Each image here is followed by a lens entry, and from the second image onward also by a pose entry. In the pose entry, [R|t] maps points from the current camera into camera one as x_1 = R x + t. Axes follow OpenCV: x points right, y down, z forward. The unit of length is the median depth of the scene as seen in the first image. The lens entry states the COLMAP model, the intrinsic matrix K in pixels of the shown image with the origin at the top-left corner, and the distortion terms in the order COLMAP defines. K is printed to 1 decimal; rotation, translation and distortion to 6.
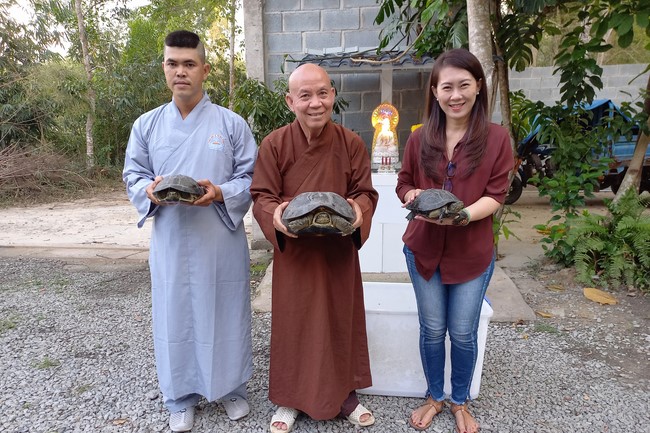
lens RADIAL K [[490.4, 0, 325.8], [0, 490.4, 246.0], [0, 0, 1]] dist [0.028857, -0.001010]
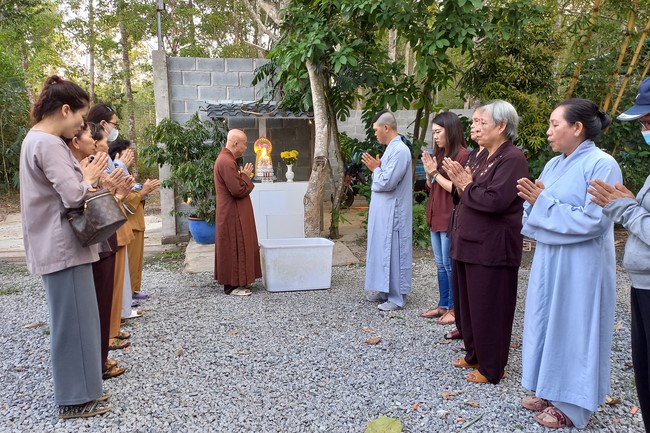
lens RADIAL K [[490.4, 0, 325.8], [0, 490.4, 246.0], [0, 0, 1]] dist [0.028857, -0.001010]
pose [[0.953575, -0.050726, 0.296853, -0.168779], [0.064351, 0.997267, -0.036302, 0.118756], [-0.294200, 0.053719, 0.954233, -0.518529]]
